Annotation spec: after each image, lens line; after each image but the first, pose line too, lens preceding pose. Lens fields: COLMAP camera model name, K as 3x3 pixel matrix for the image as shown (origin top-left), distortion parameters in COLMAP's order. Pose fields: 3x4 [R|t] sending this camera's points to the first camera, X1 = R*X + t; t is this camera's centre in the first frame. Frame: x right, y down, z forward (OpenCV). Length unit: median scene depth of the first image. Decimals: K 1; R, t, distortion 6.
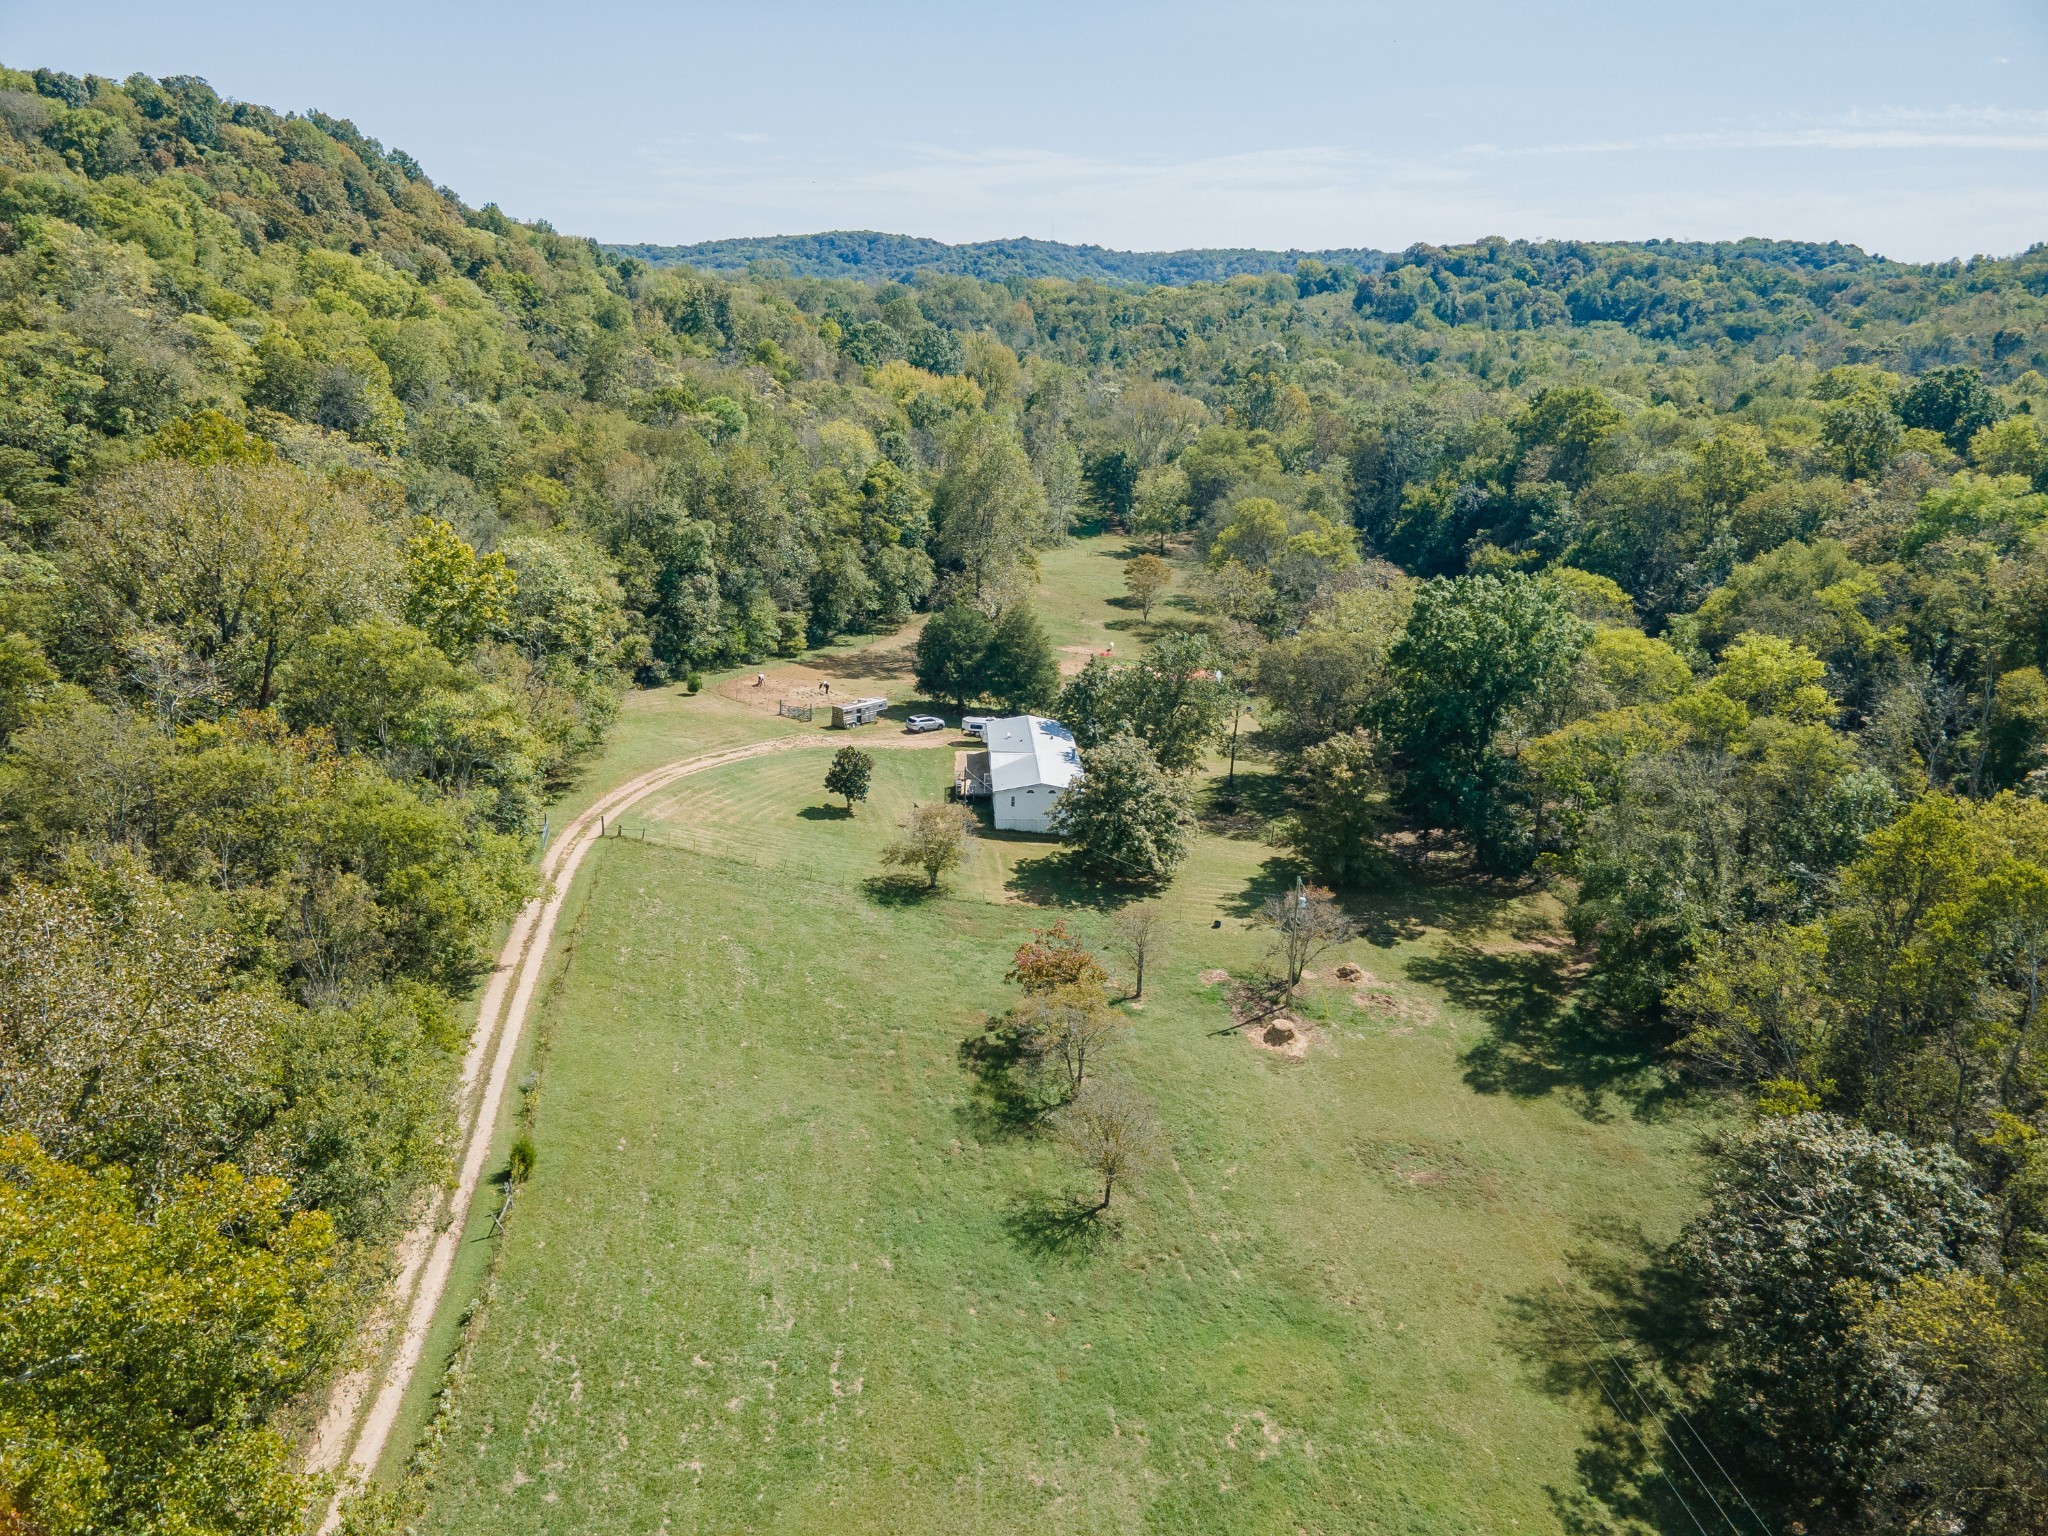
lens RADIAL K [[1470.8, 0, 1012.3], [0, 1470.8, 775.7], [0, 0, 1]] dist [0.035389, 0.010378]
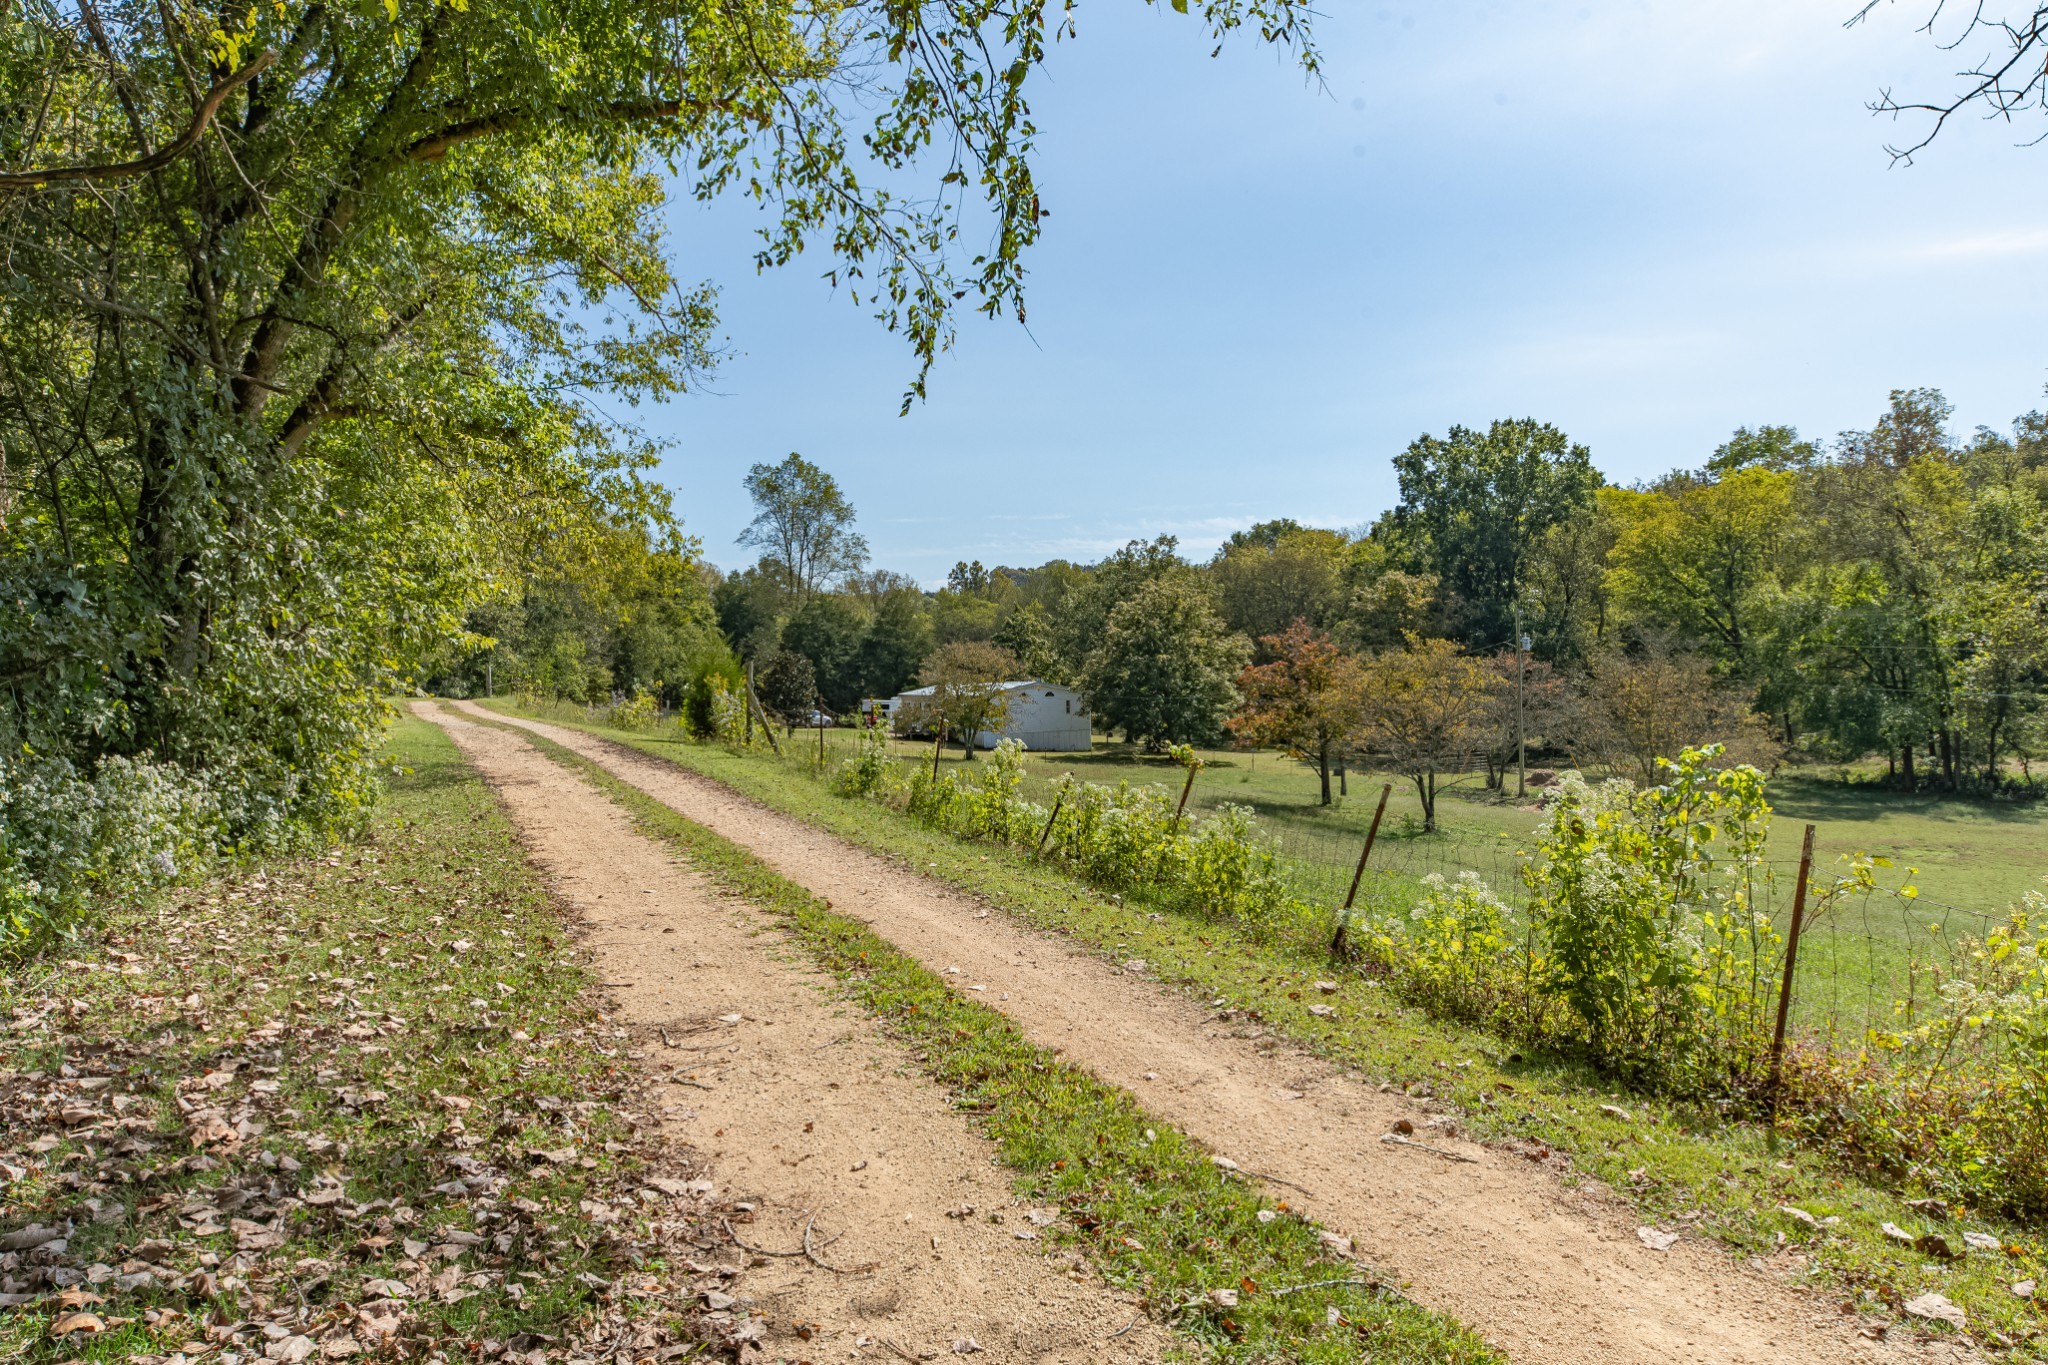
lens RADIAL K [[1320.8, 0, 1024.0], [0, 1320.8, 682.5], [0, 0, 1]] dist [0.005741, -0.000479]
pose [[0.952599, -0.057725, 0.298703, -0.084988], [0.145557, 0.948644, -0.280869, 0.087372], [-0.267149, 0.311034, 0.912080, 0.149418]]
